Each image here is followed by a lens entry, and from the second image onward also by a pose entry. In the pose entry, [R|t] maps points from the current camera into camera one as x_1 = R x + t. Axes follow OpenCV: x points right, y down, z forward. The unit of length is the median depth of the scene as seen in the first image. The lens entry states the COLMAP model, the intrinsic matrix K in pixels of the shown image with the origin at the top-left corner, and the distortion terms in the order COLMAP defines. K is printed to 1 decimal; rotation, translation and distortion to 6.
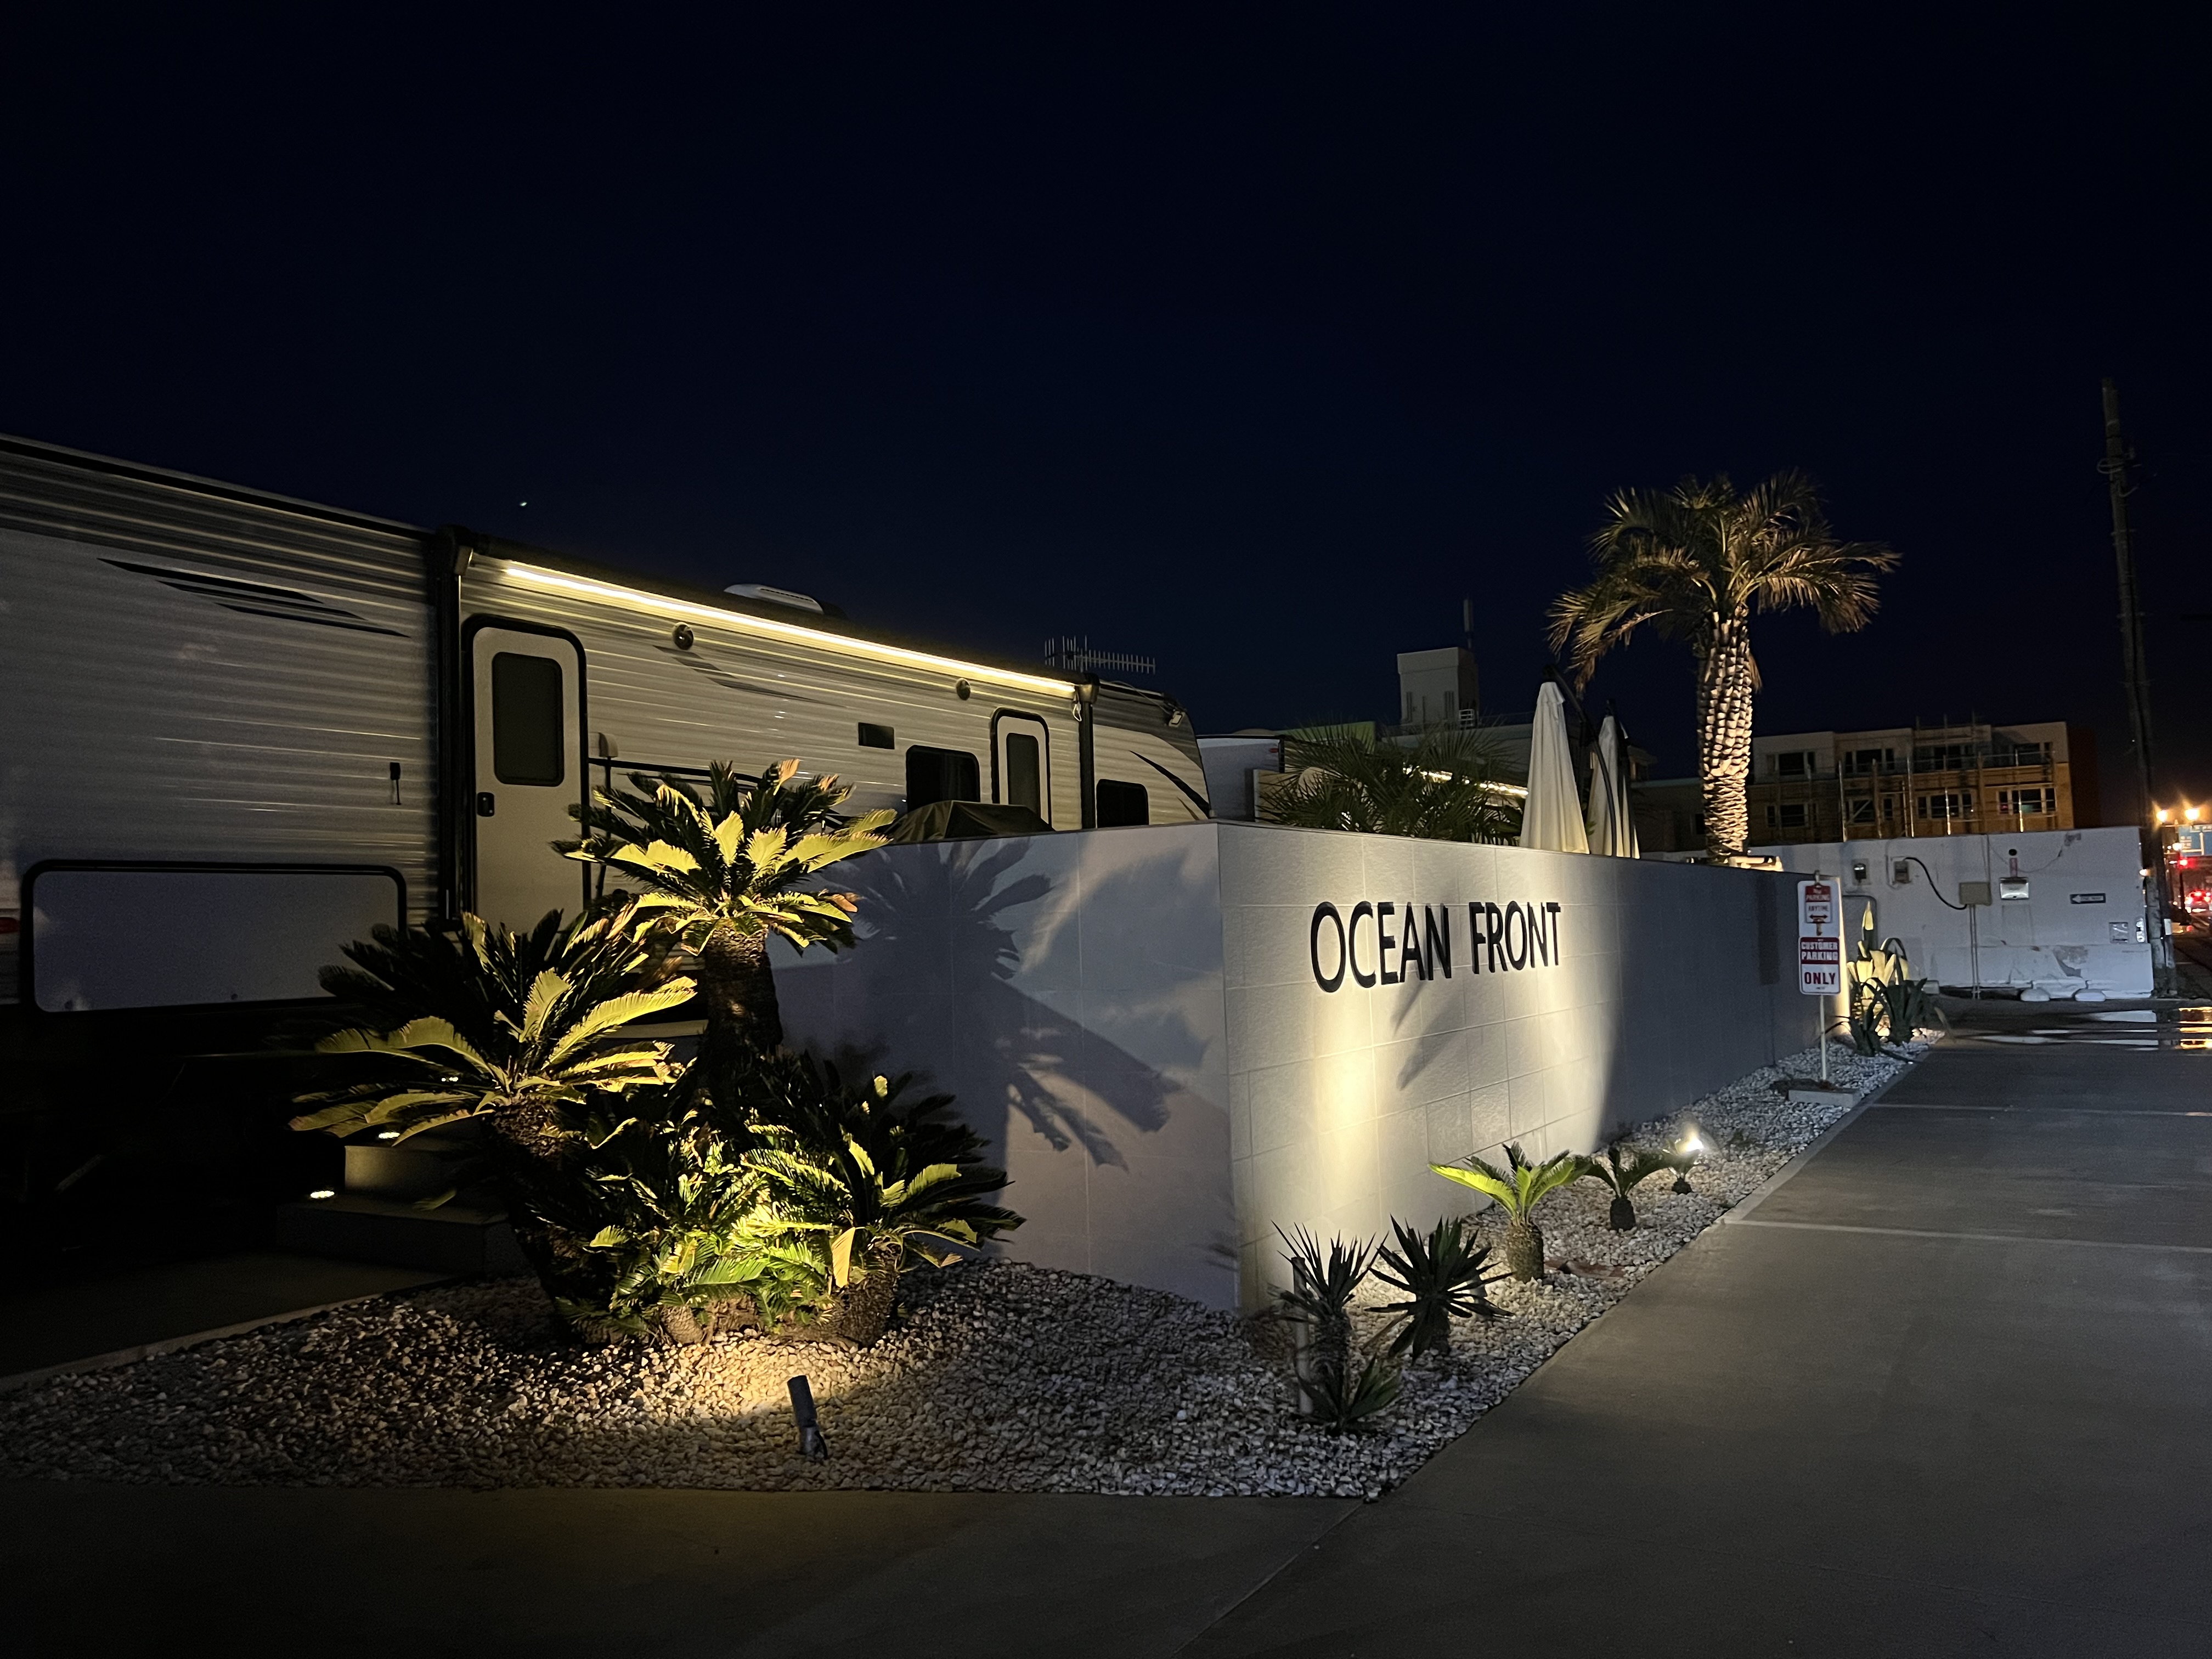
lens RADIAL K [[1660.2, 0, 1117.4], [0, 1660.2, 818.2], [0, 0, 1]] dist [0.068300, -0.078842]
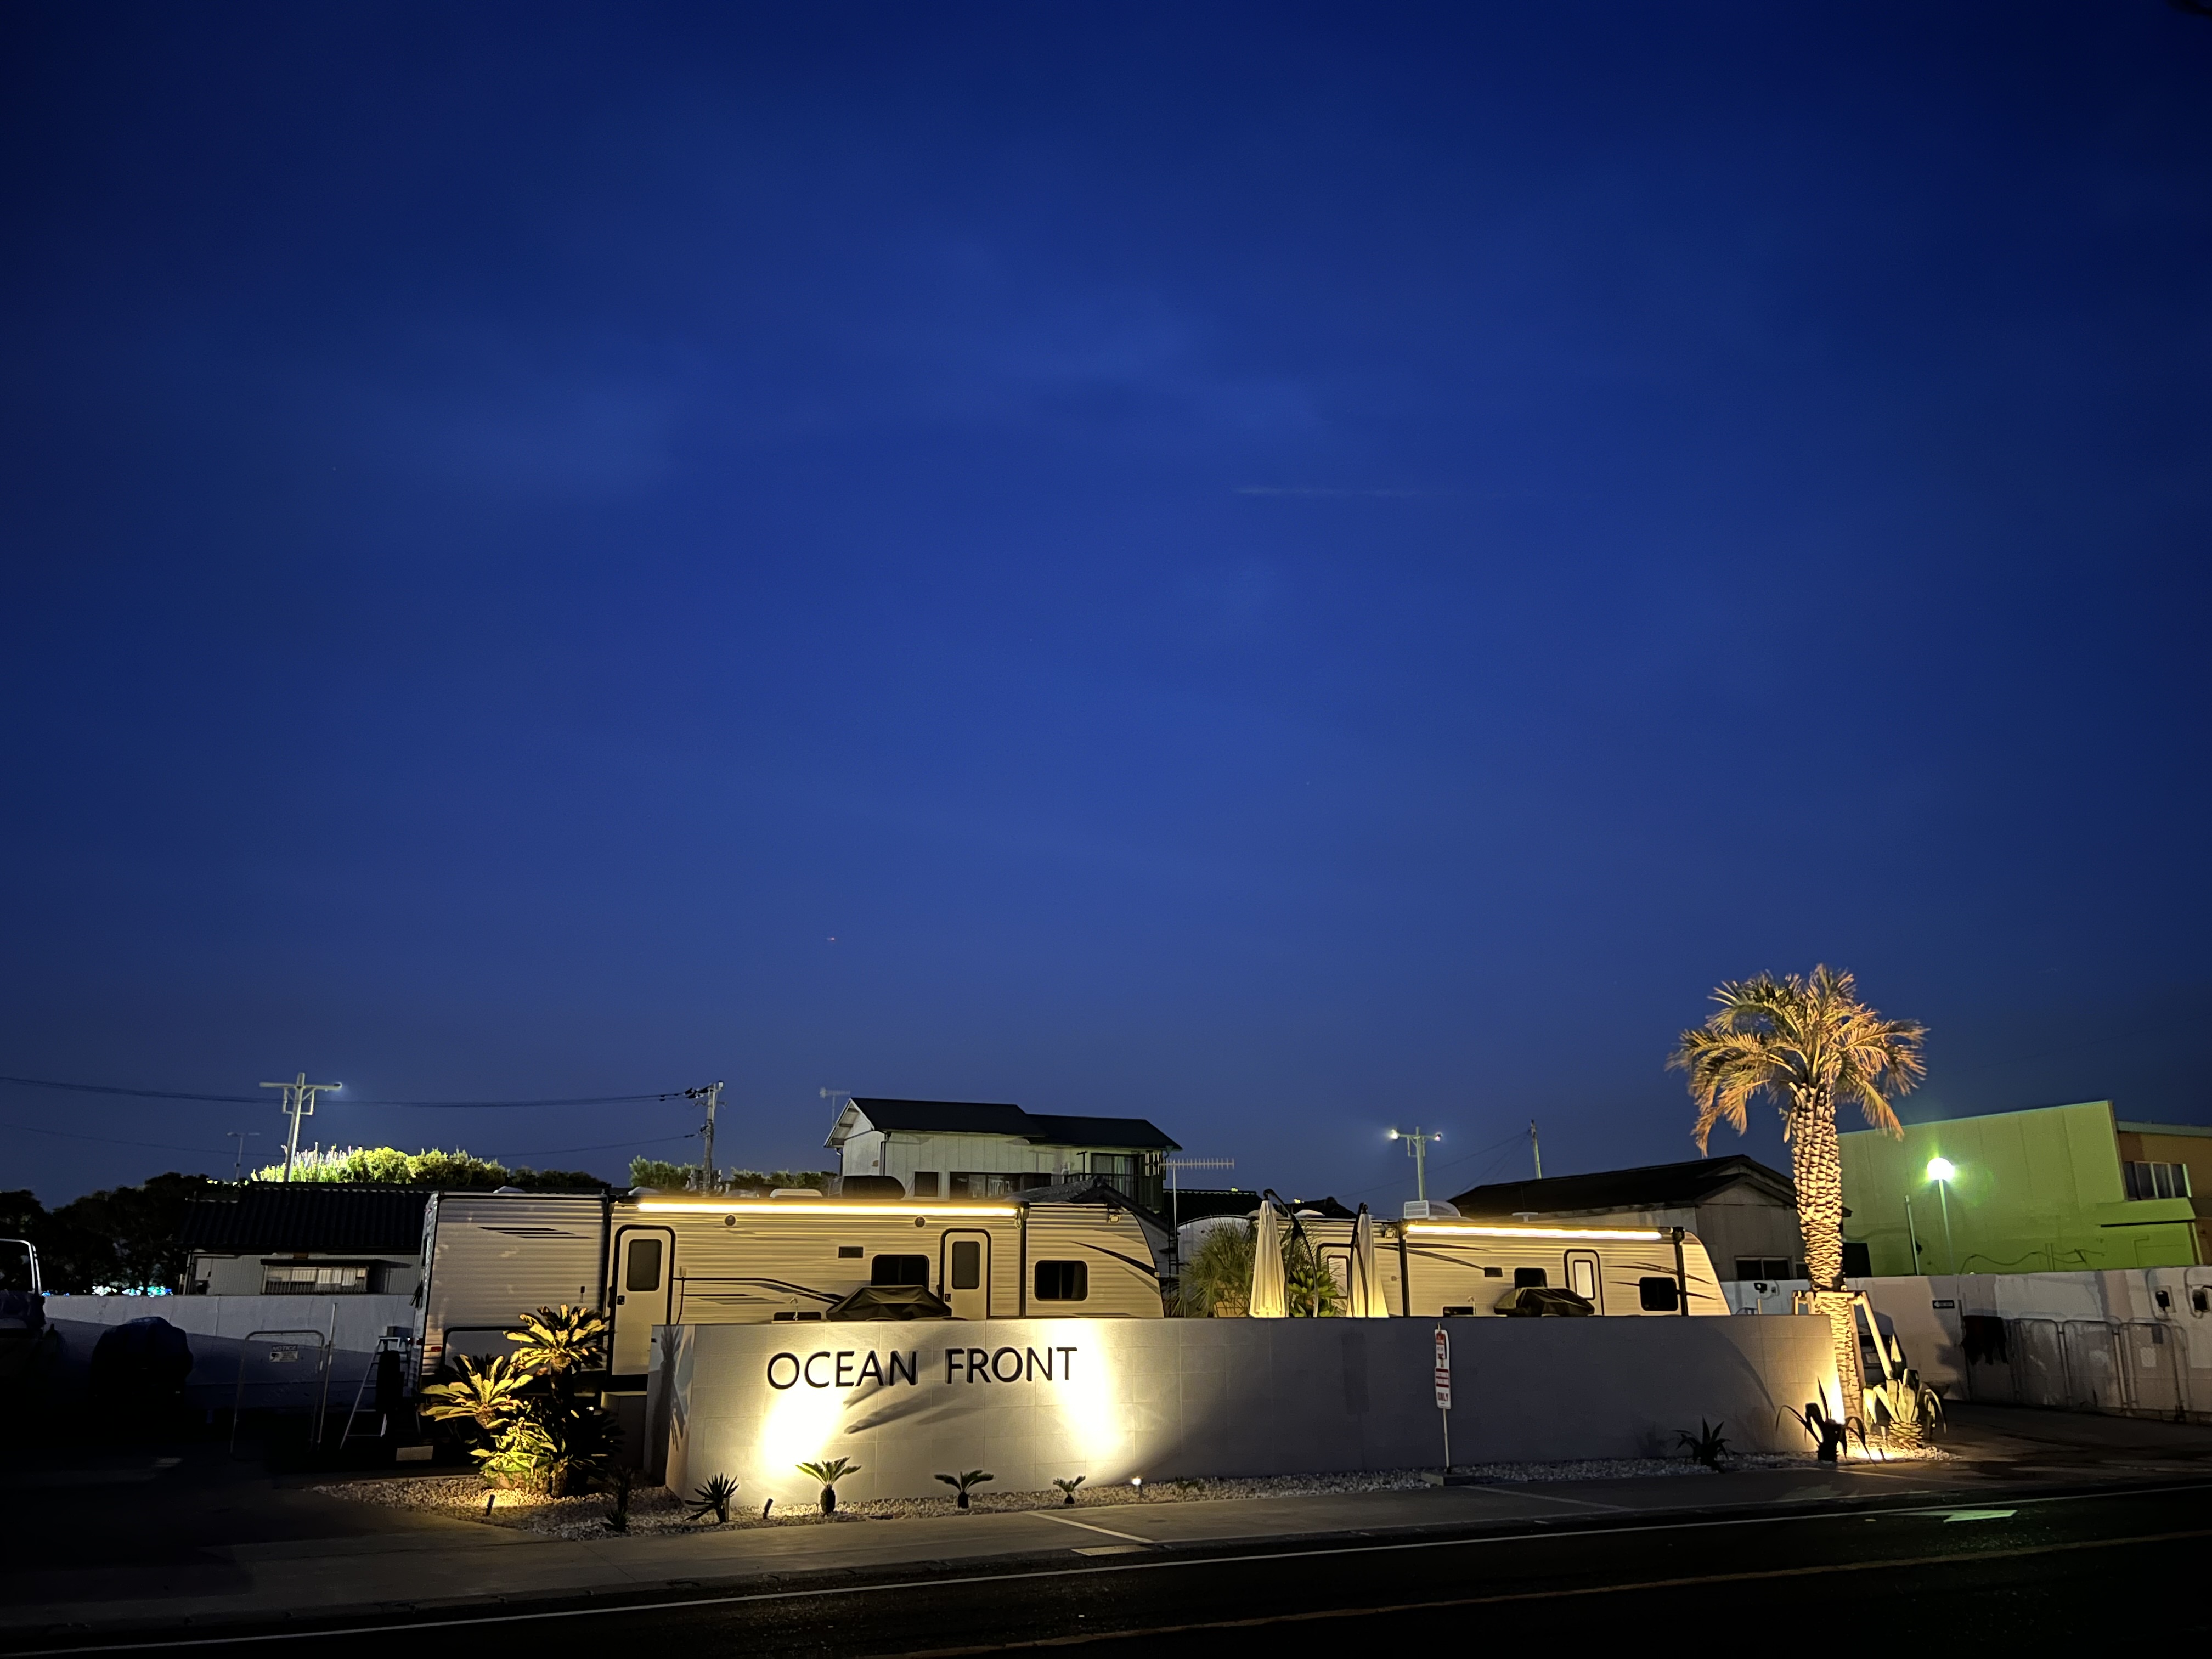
lens RADIAL K [[1660.2, 0, 1131.9], [0, 1660.2, 847.2], [0, 0, 1]] dist [0.068300, -0.078842]
pose [[0.826816, -0.126754, -0.548005, 1.653608], [0.020235, 0.980350, -0.196226, -0.156393], [0.562109, 0.151154, 0.813134, -0.730824]]
